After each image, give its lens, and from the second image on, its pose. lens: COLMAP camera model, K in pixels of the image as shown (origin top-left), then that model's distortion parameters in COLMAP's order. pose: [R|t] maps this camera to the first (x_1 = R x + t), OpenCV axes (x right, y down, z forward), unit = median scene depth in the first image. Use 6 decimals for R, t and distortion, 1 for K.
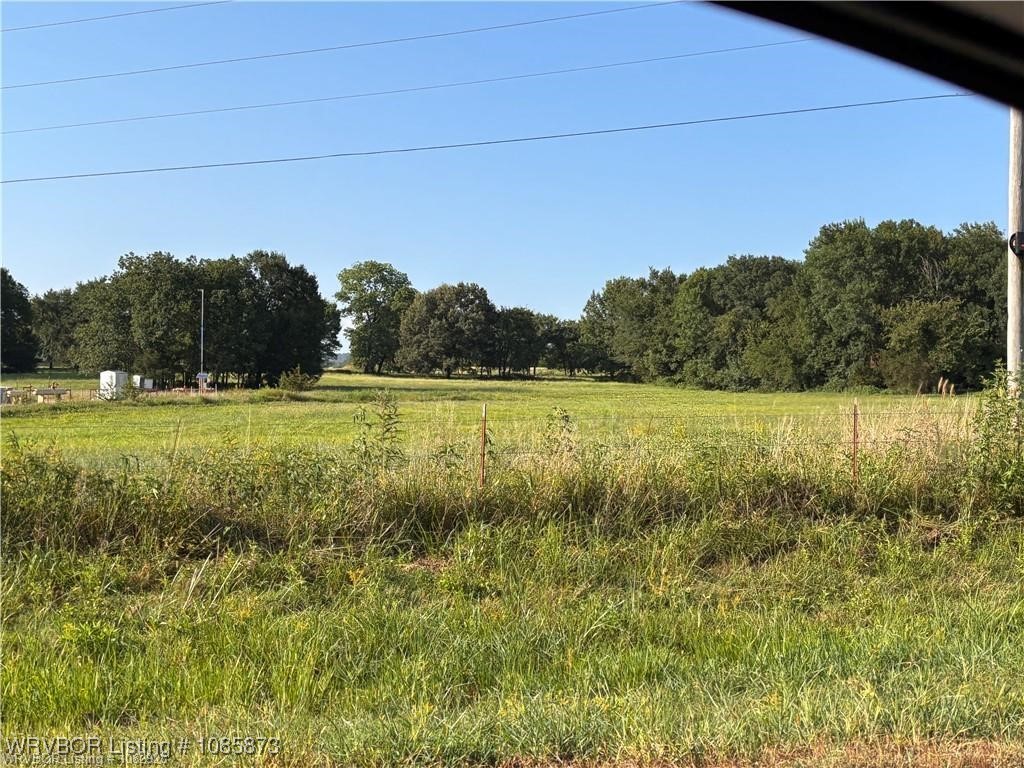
lens RADIAL K [[1305.4, 0, 512.0], [0, 1305.4, 384.0], [0, 0, 1]] dist [0.135880, -0.012251]
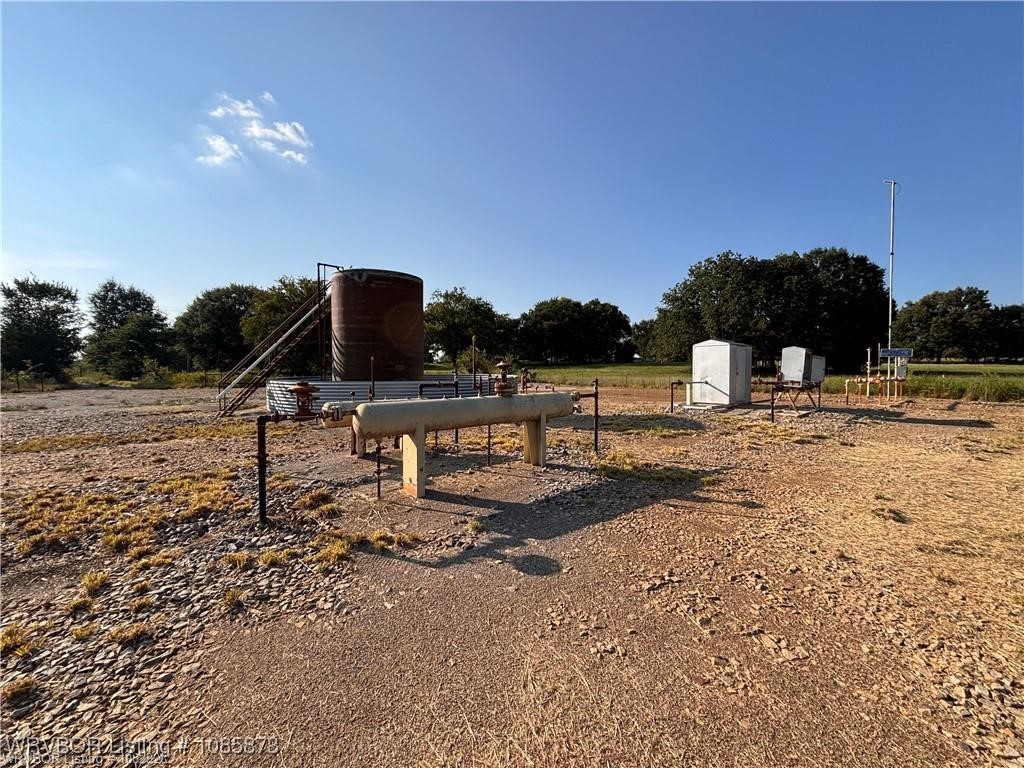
lens RADIAL K [[412.4, 0, 509.6], [0, 412.4, 381.0], [0, 0, 1]] dist [-0.001459, 0.000554]
pose [[0.789894, 0.008677, -0.613182, -0.186425], [0.007155, 0.999701, 0.023364, 0.000317], [0.613201, -0.022842, 0.789596, 0.572307]]
